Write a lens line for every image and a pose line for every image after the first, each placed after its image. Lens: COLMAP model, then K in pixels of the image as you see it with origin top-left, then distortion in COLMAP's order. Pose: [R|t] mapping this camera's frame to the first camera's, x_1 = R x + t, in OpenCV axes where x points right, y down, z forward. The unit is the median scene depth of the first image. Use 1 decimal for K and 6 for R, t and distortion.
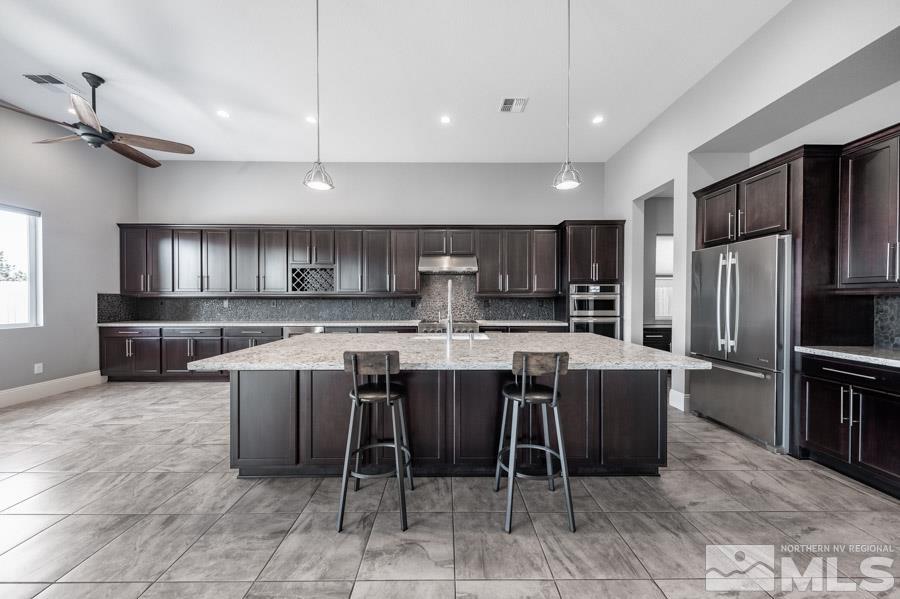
lens RADIAL K [[314.7, 0, 452.0], [0, 314.7, 300.1], [0, 0, 1]] dist [0.005506, -0.001946]
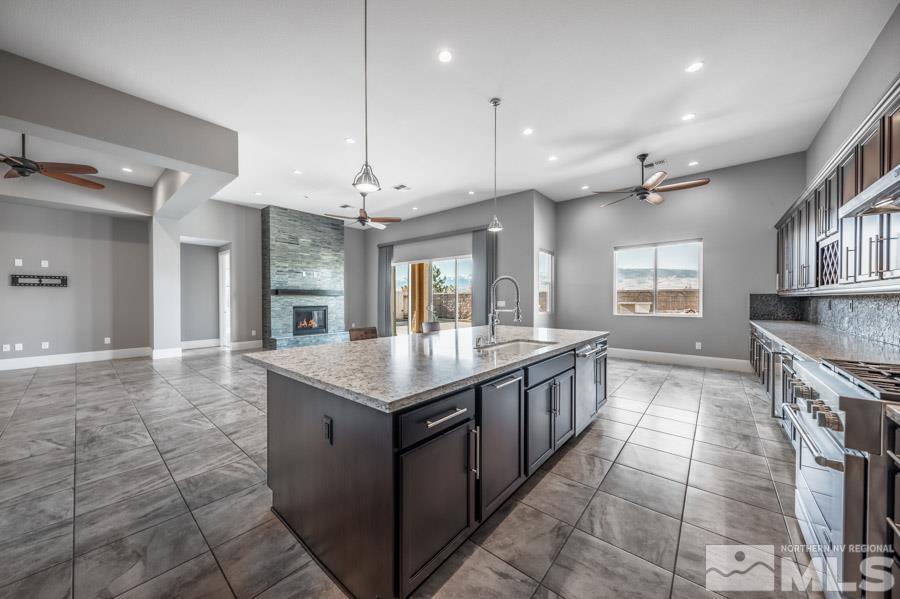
lens RADIAL K [[314.7, 0, 446.4], [0, 314.7, 300.3], [0, 0, 1]] dist [0.005506, -0.001946]
pose [[-0.661376, 0.004085, -0.750044, 0.462488], [-0.002041, 0.999972, 0.007246, -0.003279], [0.750052, 0.006323, -0.661349, 0.898836]]
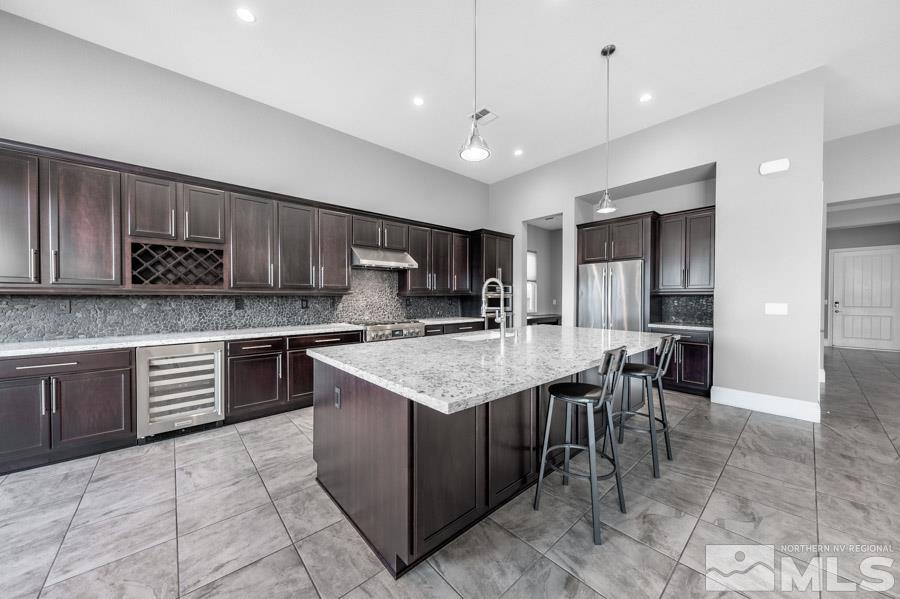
lens RADIAL K [[314.7, 0, 453.6], [0, 314.7, 299.6], [0, 0, 1]] dist [0.005506, -0.001946]
pose [[0.752391, -0.005137, 0.658696, -0.467679], [0.002675, 0.999985, 0.004742, -0.001320], [-0.658711, -0.001806, 0.752394, 0.207044]]
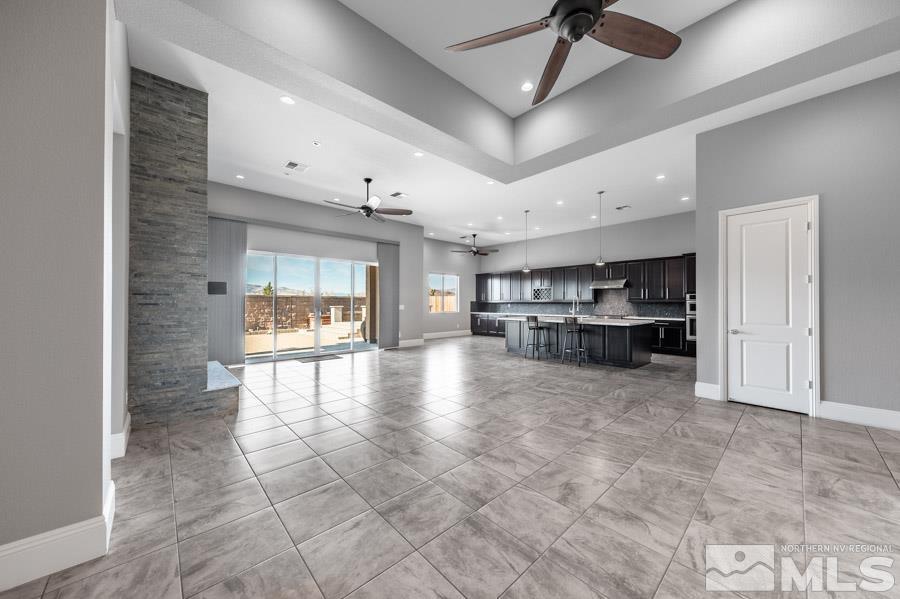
lens RADIAL K [[314.7, 0, 446.1], [0, 314.7, 312.3], [0, 0, 1]] dist [0.005506, -0.001946]
pose [[0.659685, 0.022662, -0.751201, 0.762842], [-0.002885, 0.999614, 0.027623, 0.000363], [0.751537, -0.016055, 0.659496, -0.930236]]
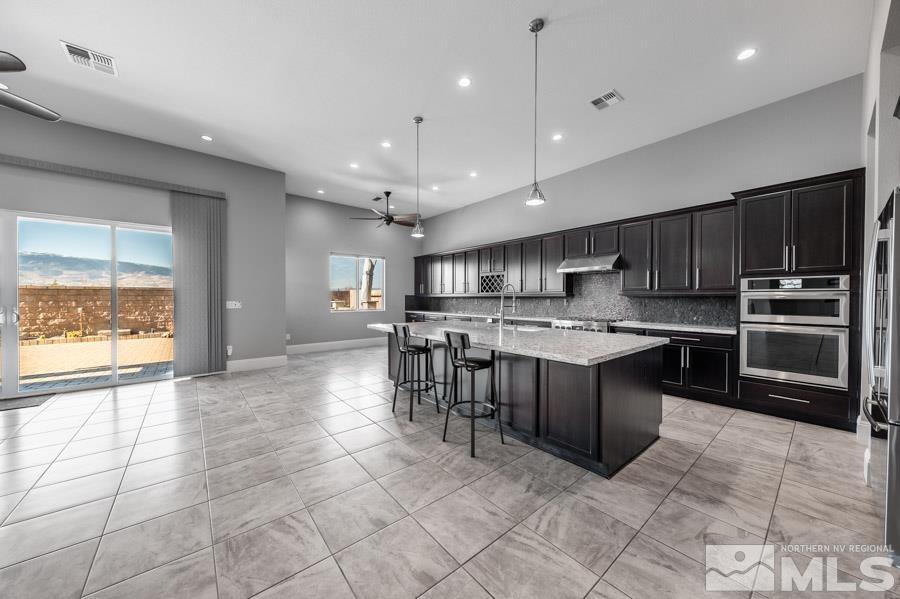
lens RADIAL K [[314.7, 0, 448.7], [0, 314.7, 302.5], [0, 0, 1]] dist [0.005506, -0.001946]
pose [[0.628919, 0.011601, -0.777384, 0.520082], [-0.003518, 0.999921, 0.012075, -0.000352], [0.777463, -0.004859, 0.628910, -0.000099]]
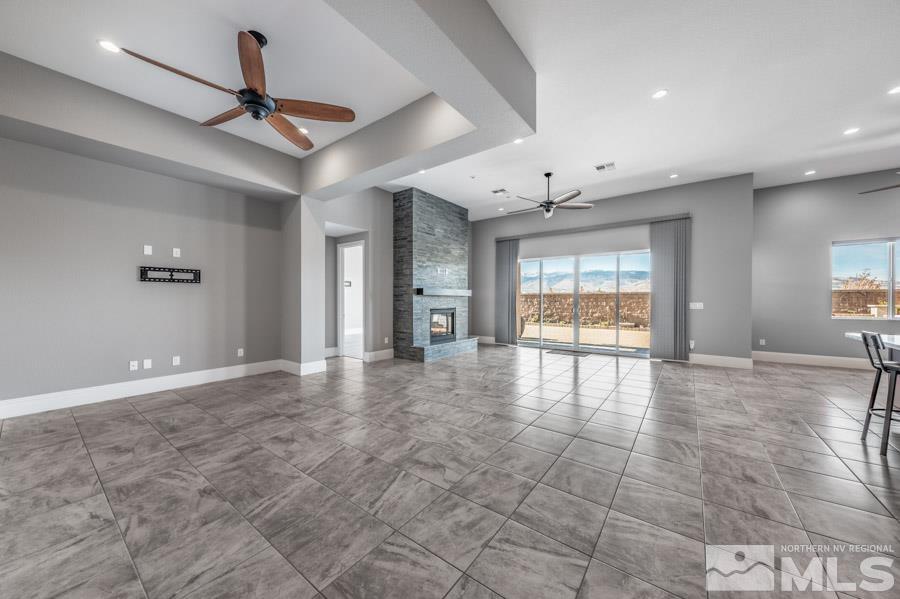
lens RADIAL K [[314.7, 0, 451.3], [0, 314.7, 303.6], [0, 0, 1]] dist [0.005506, -0.001946]
pose [[-0.609118, 0.008852, -0.793030, 0.822368], [-0.003514, 0.999898, 0.013860, 0.000458], [0.793072, 0.011229, -0.609025, 0.101316]]
